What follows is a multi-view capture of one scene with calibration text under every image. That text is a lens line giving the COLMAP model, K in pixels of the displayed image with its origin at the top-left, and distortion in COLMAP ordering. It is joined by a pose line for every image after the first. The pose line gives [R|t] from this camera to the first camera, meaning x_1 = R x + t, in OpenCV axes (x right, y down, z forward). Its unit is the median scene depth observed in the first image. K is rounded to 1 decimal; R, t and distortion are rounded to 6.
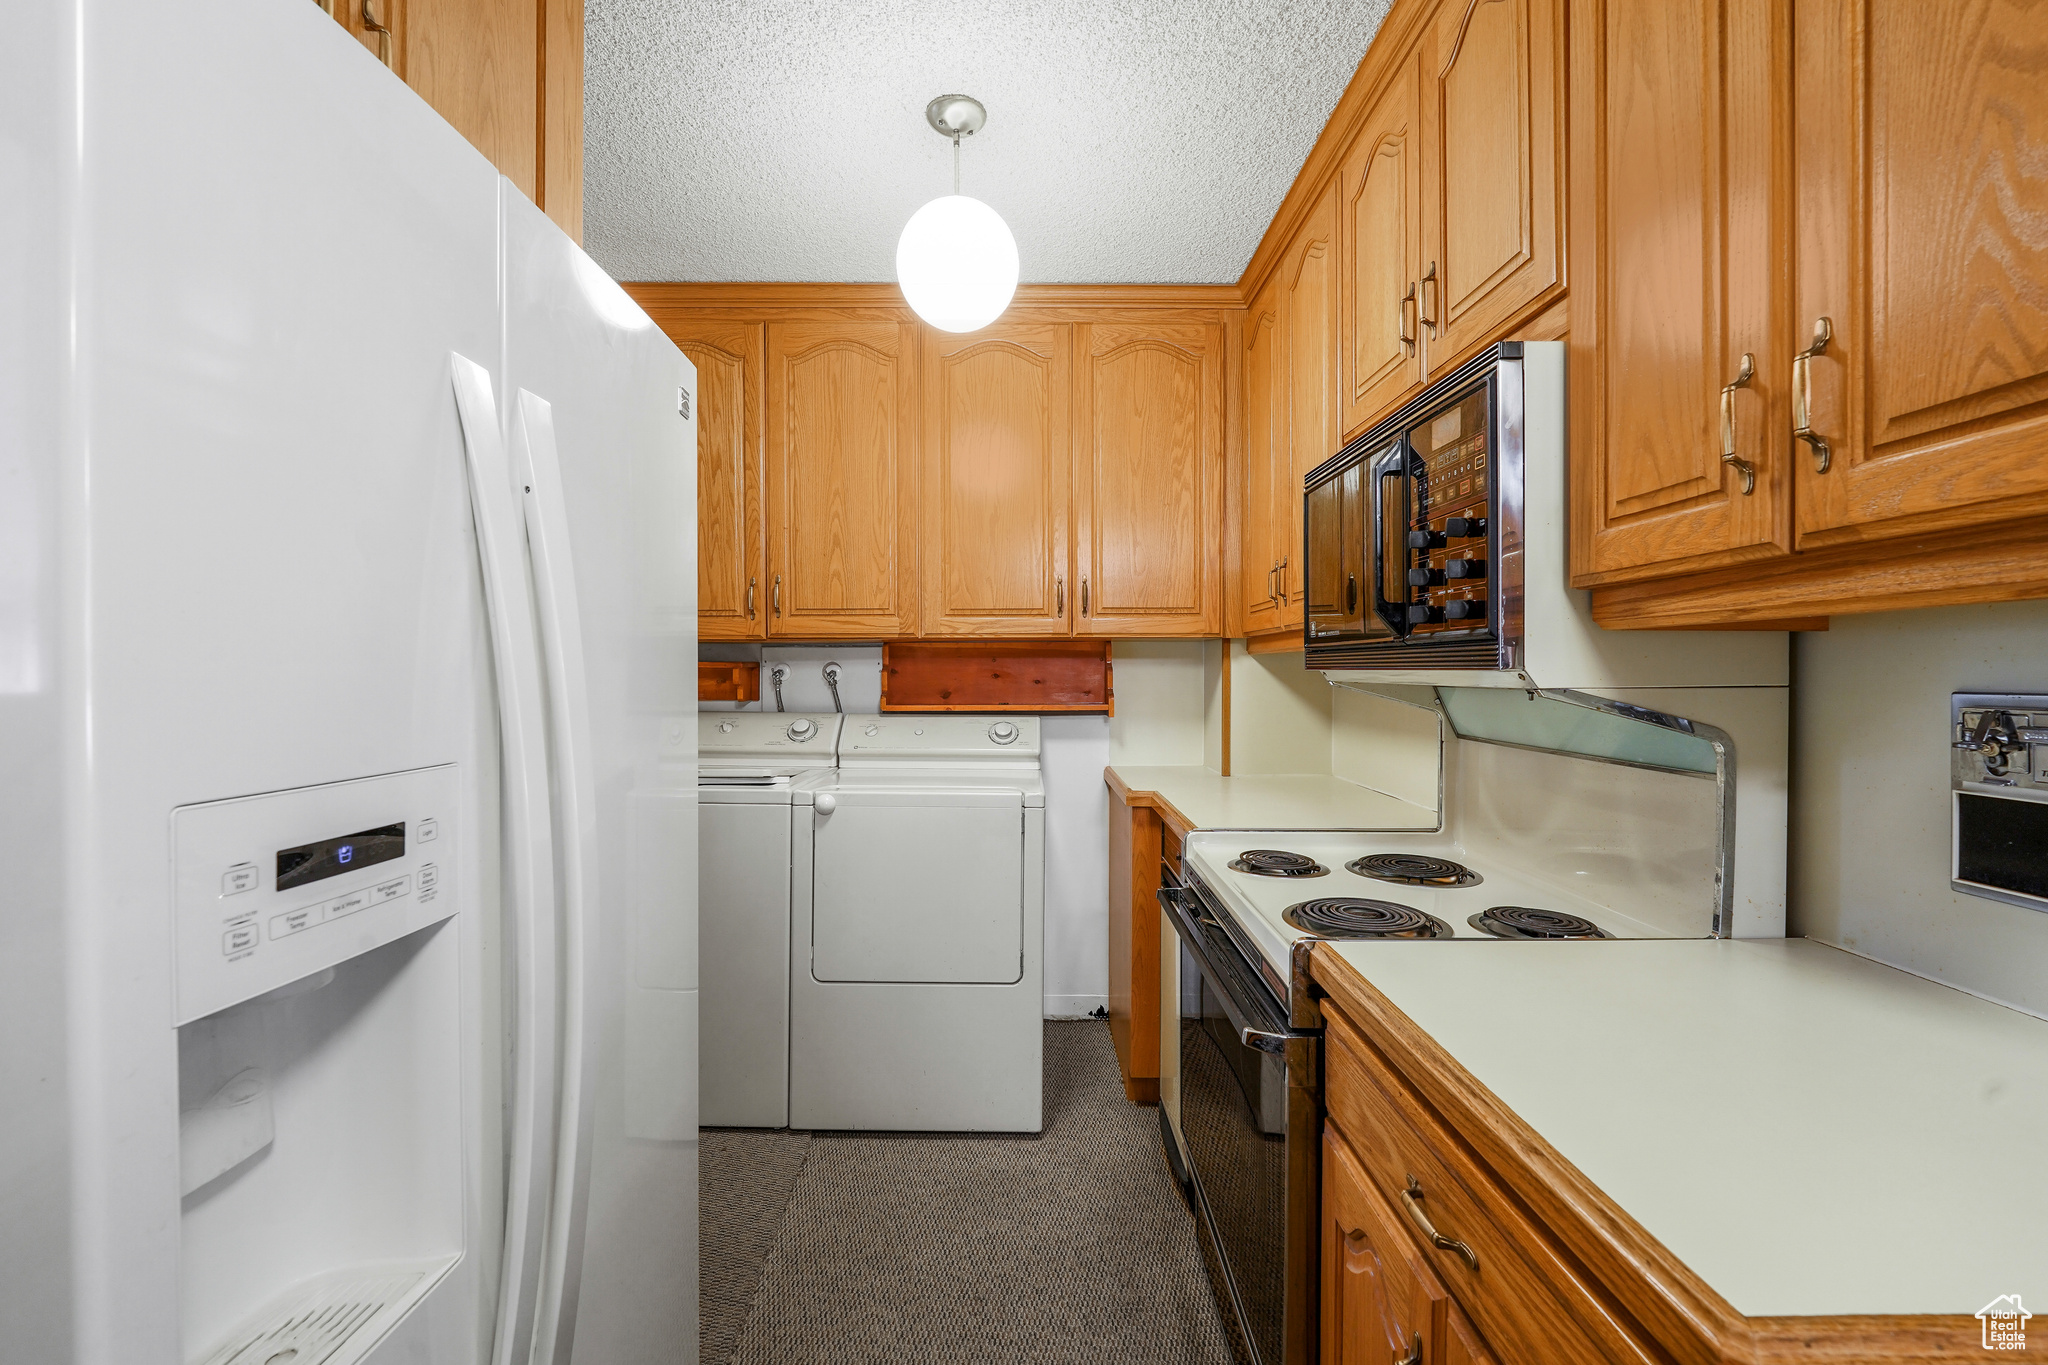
lens RADIAL K [[889.4, 0, 1028.8], [0, 889.4, 700.0], [0, 0, 1]] dist [-0.000018, 0.000170]
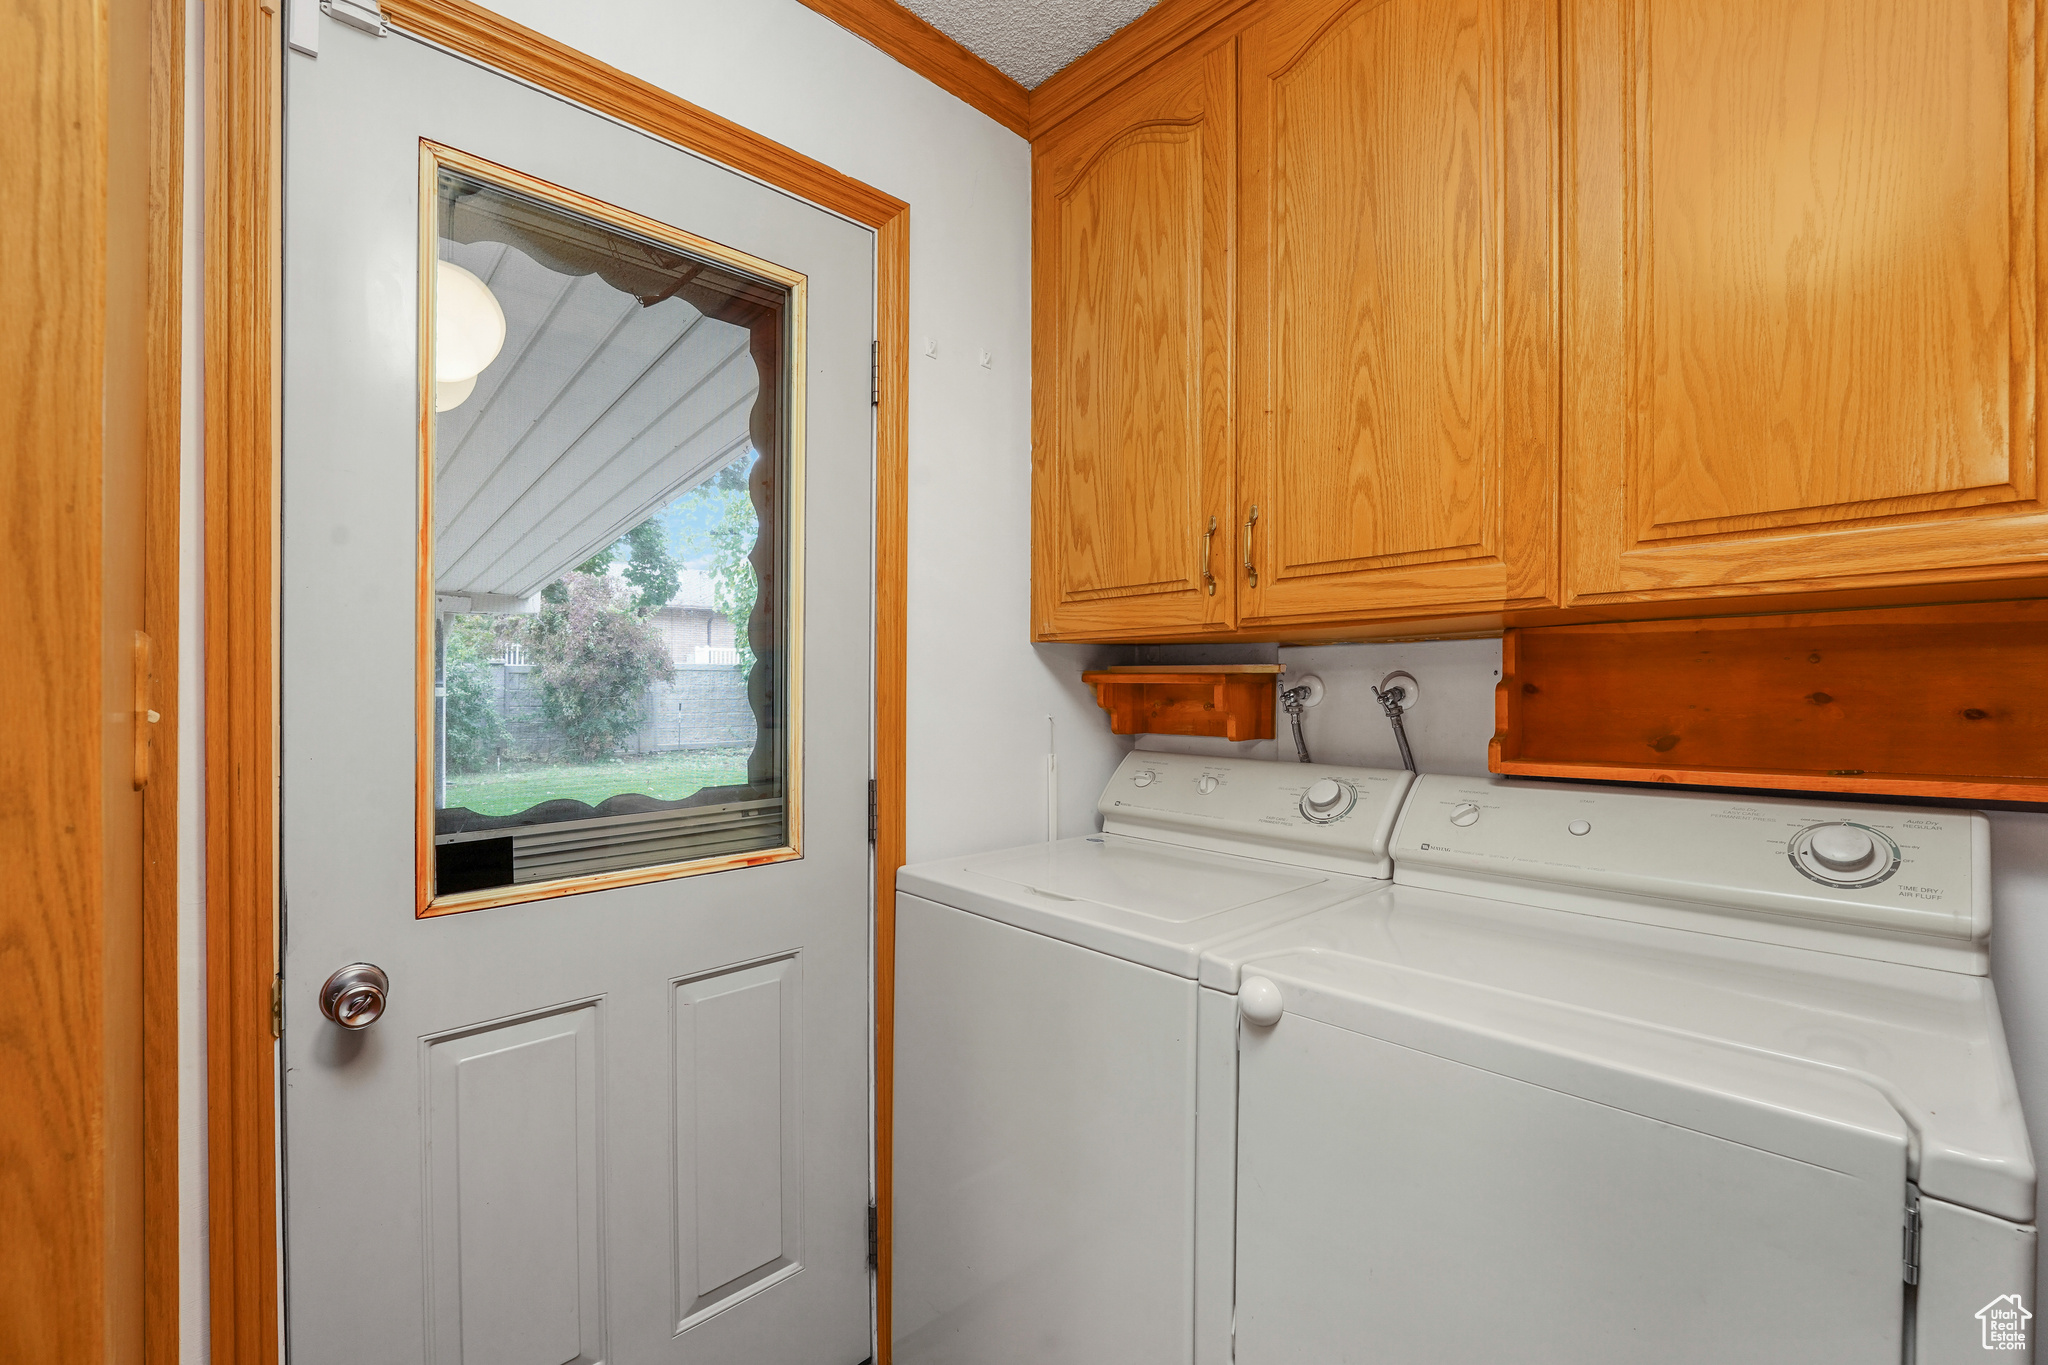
lens RADIAL K [[889.4, 0, 1028.8], [0, 889.4, 700.0], [0, 0, 1]] dist [-0.000018, 0.000170]
pose [[0.698865, 0.005912, -0.715229, -0.001128], [-0.018914, 0.999769, -0.010217, -0.018300], [0.715003, 0.020668, 0.698815, 0.542000]]
